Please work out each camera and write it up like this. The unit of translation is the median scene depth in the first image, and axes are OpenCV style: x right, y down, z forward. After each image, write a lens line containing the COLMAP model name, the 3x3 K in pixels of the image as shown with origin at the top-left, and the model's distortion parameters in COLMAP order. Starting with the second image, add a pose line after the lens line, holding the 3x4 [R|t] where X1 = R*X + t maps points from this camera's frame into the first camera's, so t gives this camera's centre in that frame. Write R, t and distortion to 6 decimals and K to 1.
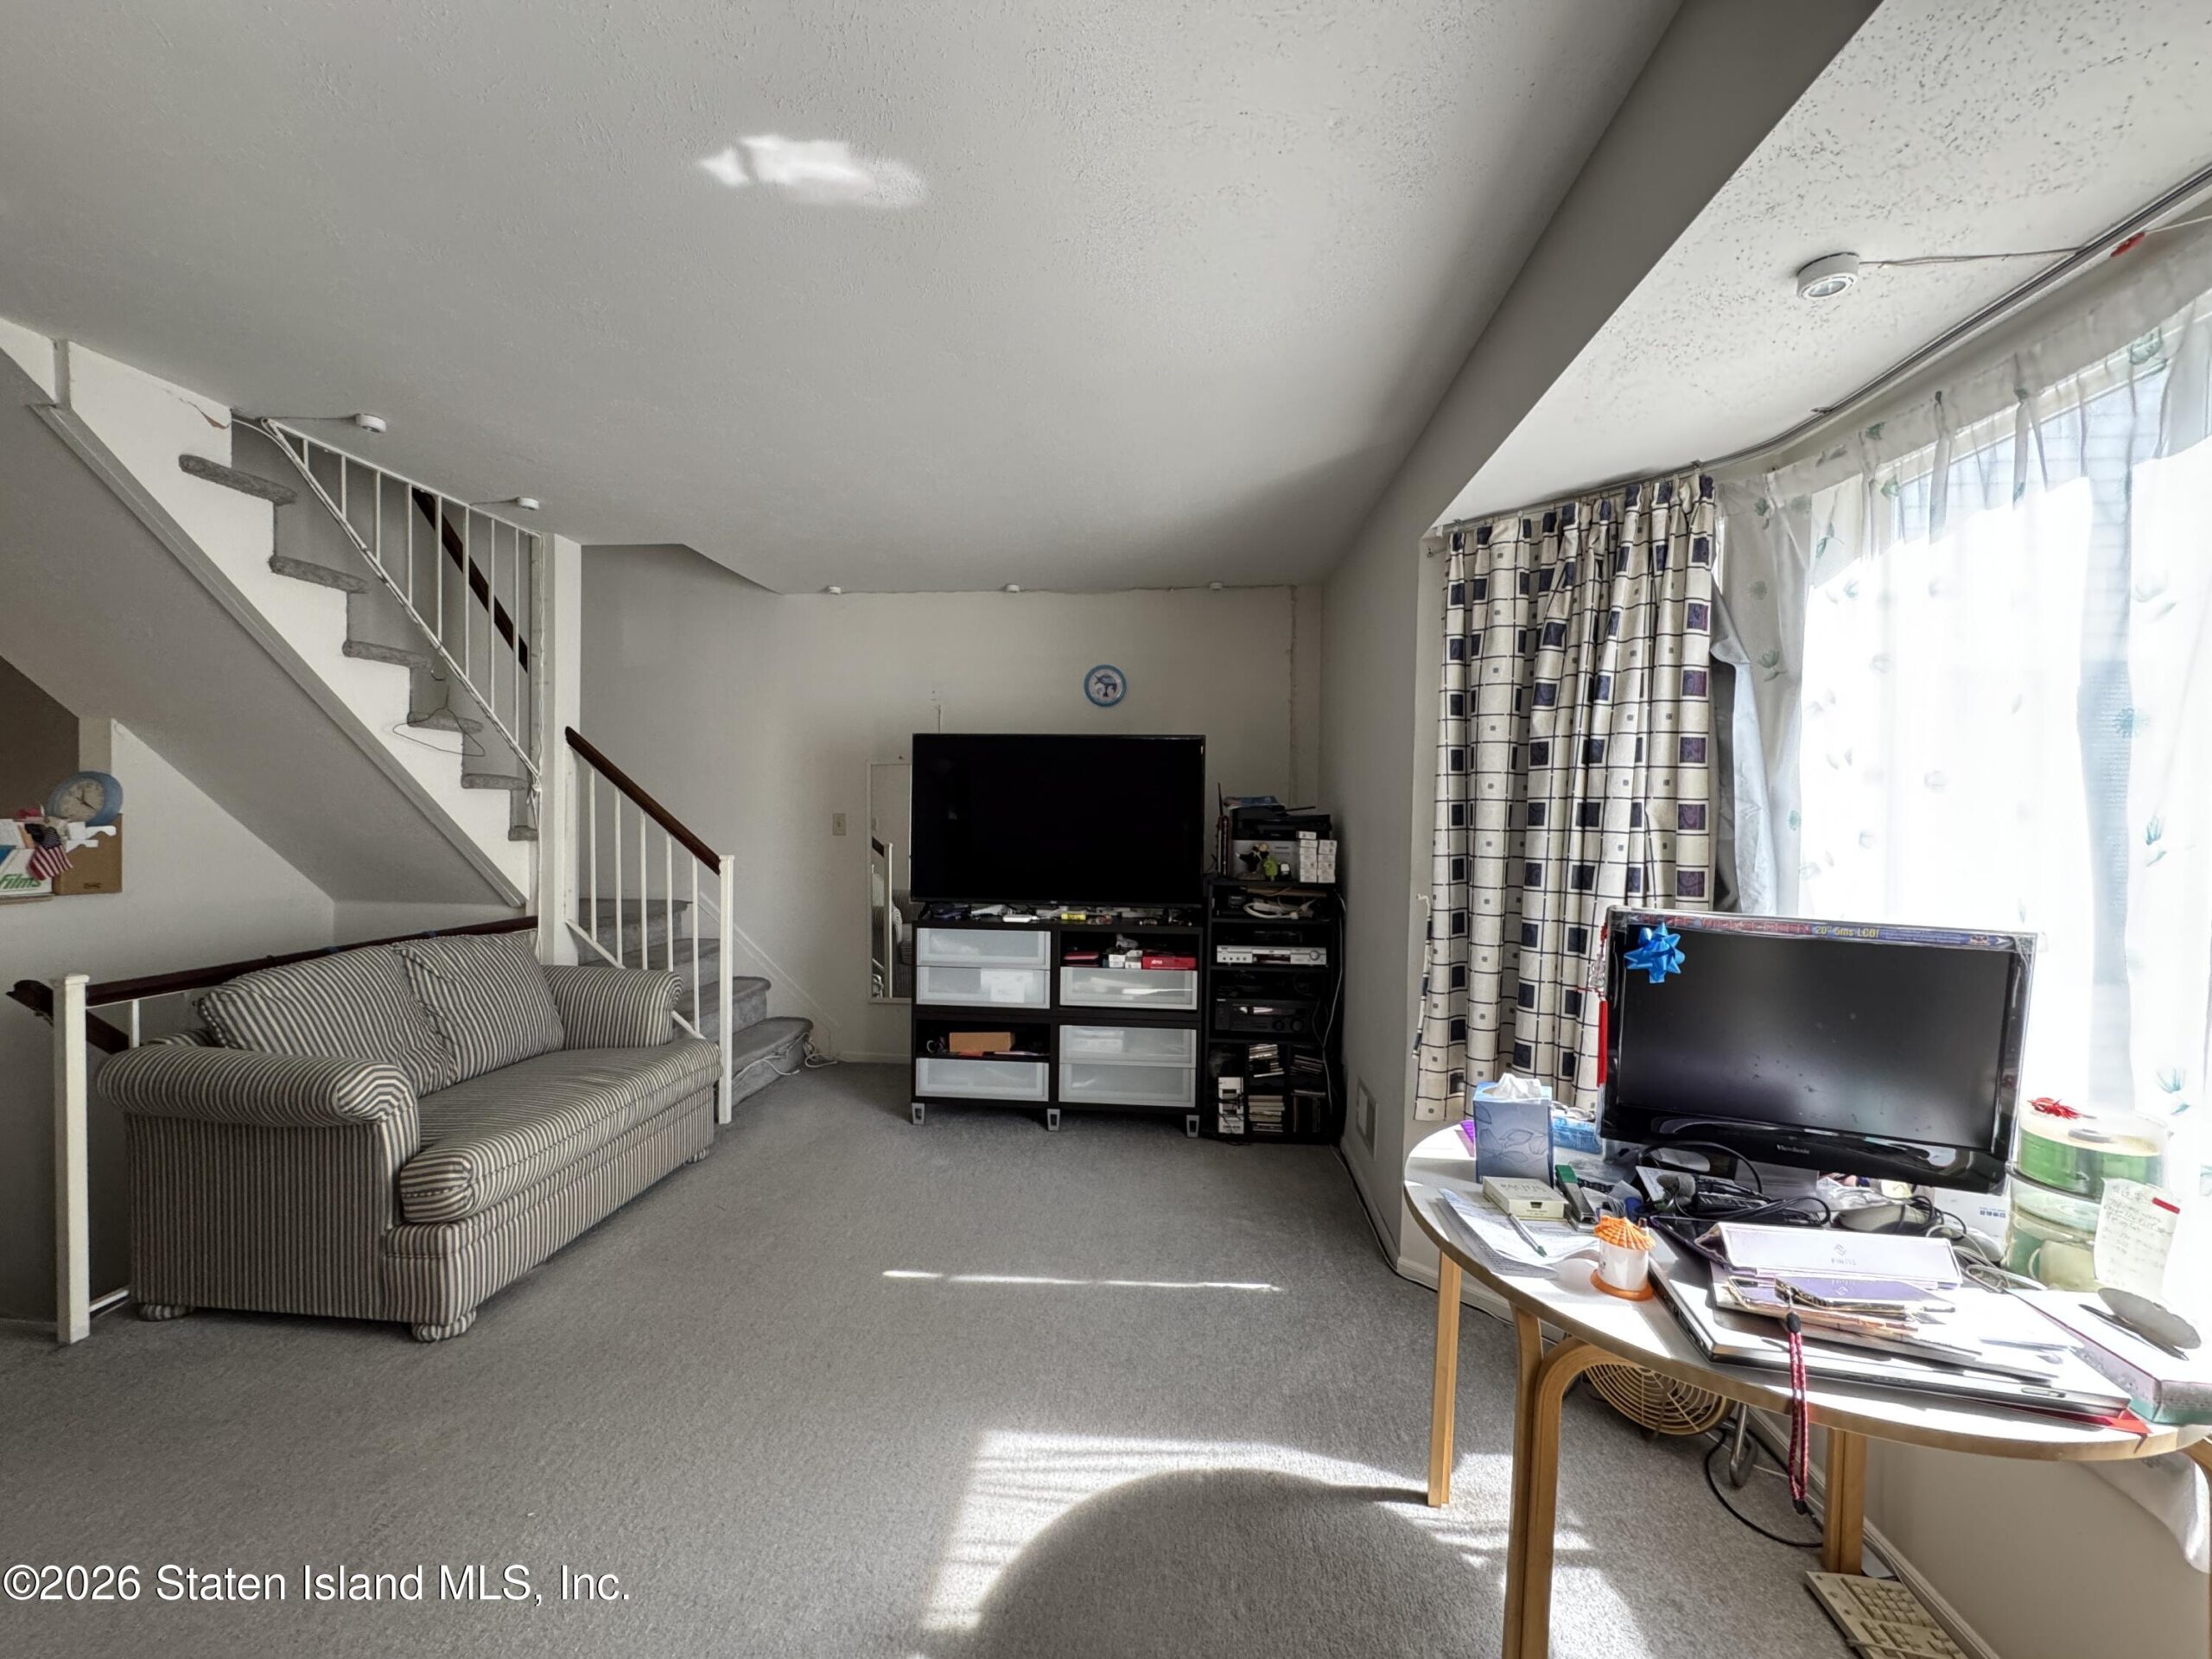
lens RADIAL K [[888.3, 0, 1100.0], [0, 888.3, 828.9], [0, 0, 1]] dist [0.000496, -0.000833]
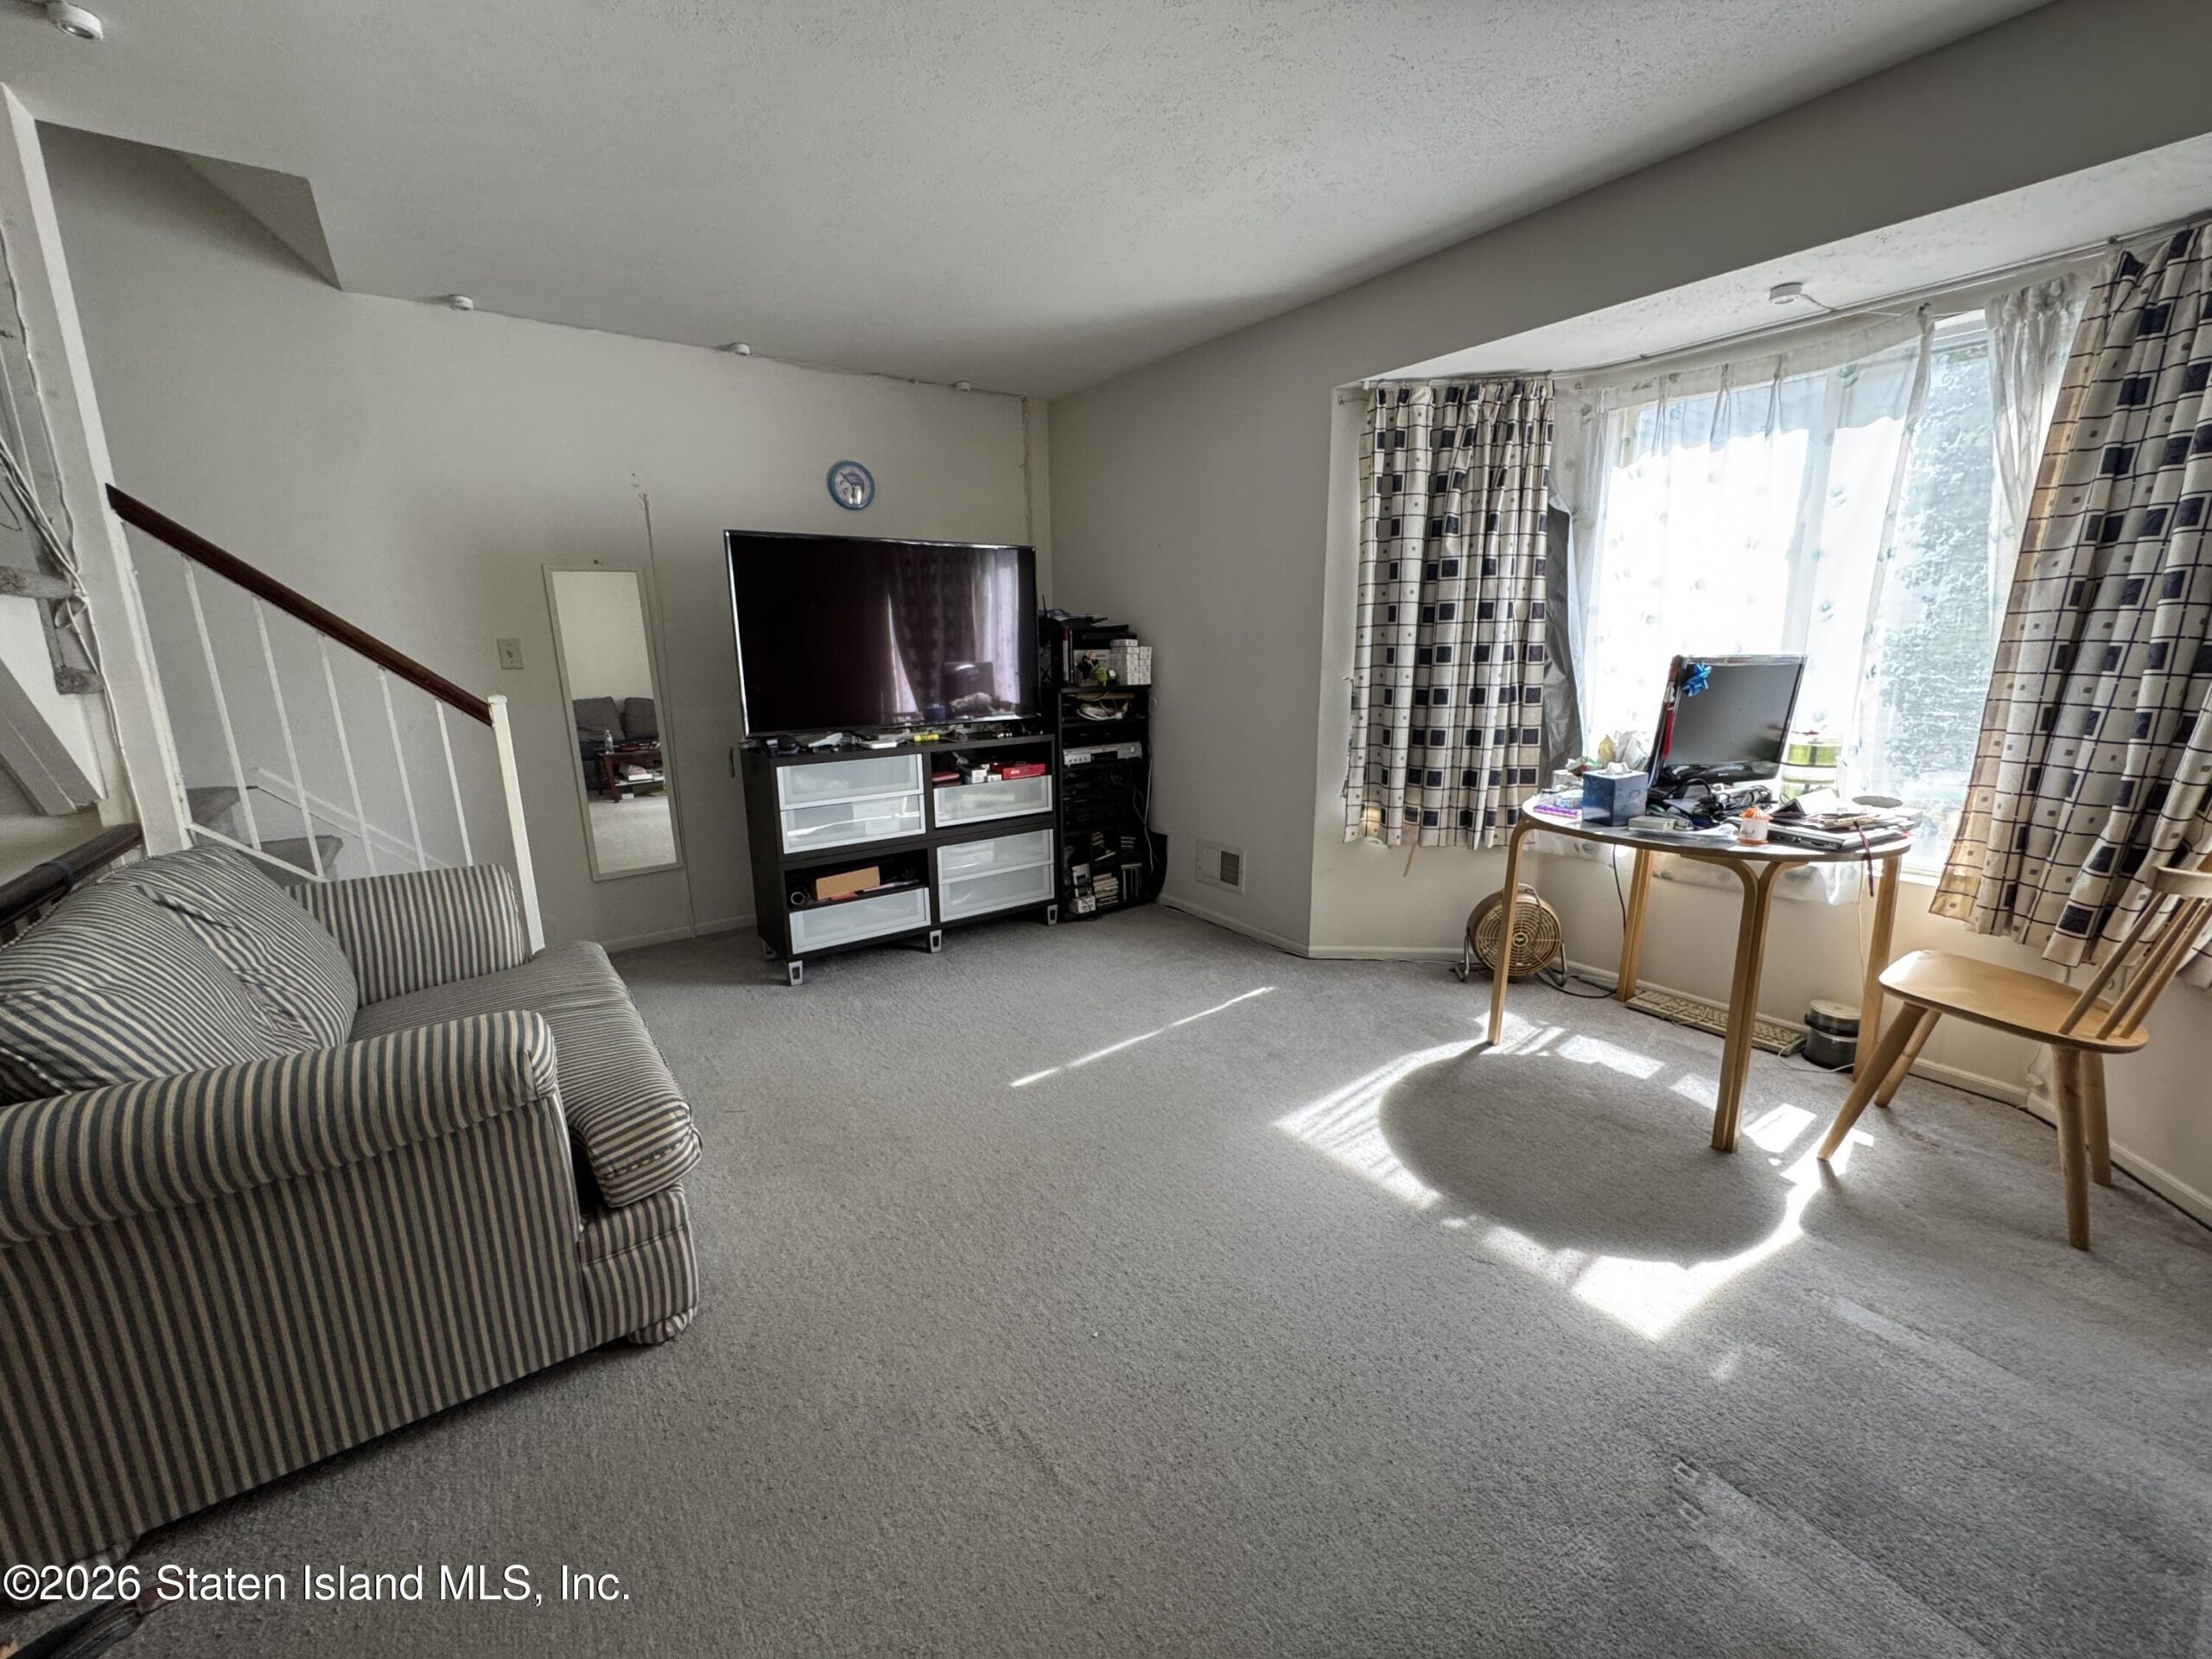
lens RADIAL K [[888.3, 0, 1103.1], [0, 888.3, 830.5], [0, 0, 1]] dist [0.000496, -0.000833]
pose [[0.749277, -0.162517, 0.642007, -0.551214], [0.039263, 0.978618, 0.201903, 0.010790], [-0.661092, -0.126074, 0.739637, 0.155933]]
